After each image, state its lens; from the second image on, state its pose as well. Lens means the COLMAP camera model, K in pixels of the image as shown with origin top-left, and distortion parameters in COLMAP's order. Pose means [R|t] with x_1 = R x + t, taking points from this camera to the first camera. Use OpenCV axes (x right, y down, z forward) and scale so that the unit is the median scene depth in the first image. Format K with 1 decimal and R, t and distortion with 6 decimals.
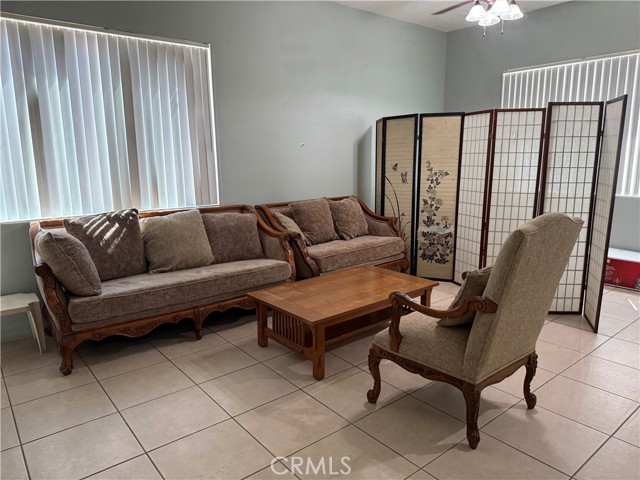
lens RADIAL K [[455.3, 0, 320.0], [0, 455.3, 240.0], [0, 0, 1]] dist [-0.002417, -0.001227]
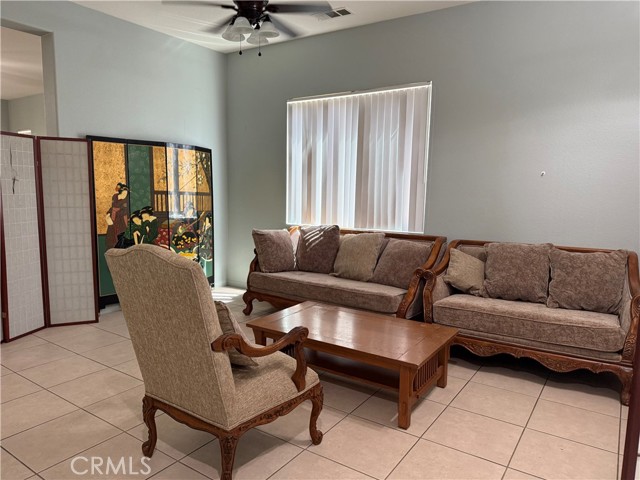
lens RADIAL K [[447.1, 0, 321.8], [0, 447.1, 242.2], [0, 0, 1]] dist [0.111538, -0.152716]
pose [[0.286703, 0.143266, -0.947247, 0.803084], [-0.177047, 0.979647, 0.094580, -0.132439], [0.941518, 0.140591, 0.306233, 0.544122]]
